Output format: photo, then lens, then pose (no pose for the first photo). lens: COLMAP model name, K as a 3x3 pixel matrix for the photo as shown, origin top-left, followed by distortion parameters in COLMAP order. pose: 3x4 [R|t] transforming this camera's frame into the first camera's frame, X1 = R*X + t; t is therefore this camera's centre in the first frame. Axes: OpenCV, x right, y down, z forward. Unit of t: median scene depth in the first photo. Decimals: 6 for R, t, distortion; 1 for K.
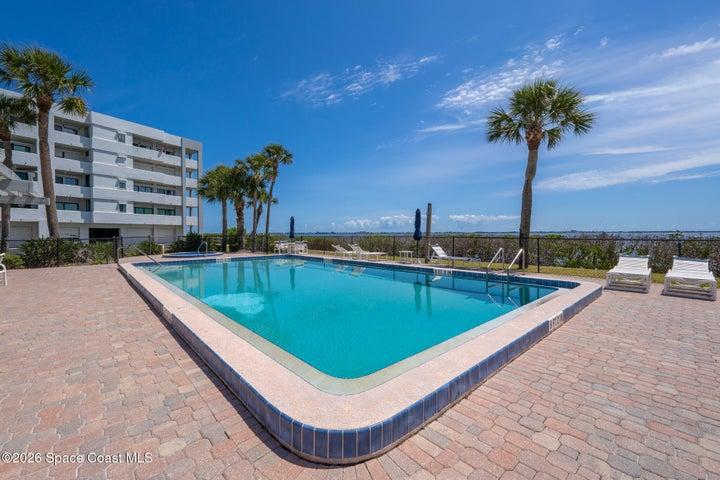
lens RADIAL K [[301.8, 0, 360.0], [0, 301.8, 240.0], [0, 0, 1]] dist [0.008358, 0.000054]
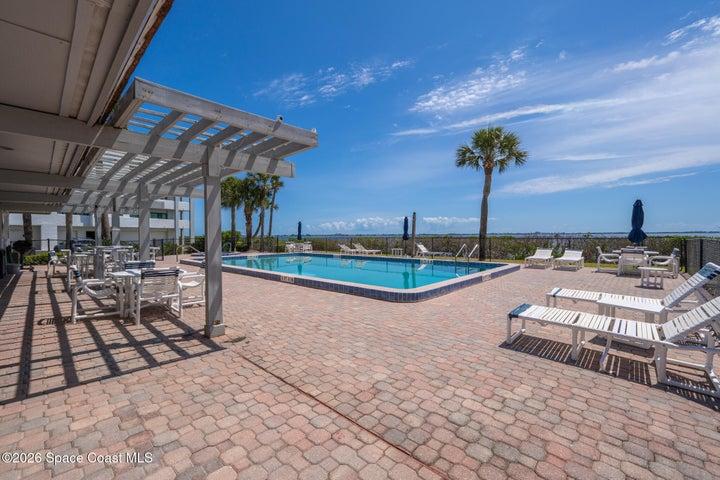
lens RADIAL K [[301.8, 0, 360.0], [0, 301.8, 240.0], [0, 0, 1]] dist [0.008358, 0.000054]
pose [[0.996489, -0.005572, 0.083542, -0.112485], [0.006134, 0.999960, -0.006471, 0.006809], [-0.083502, 0.006960, 0.996483, -0.282501]]
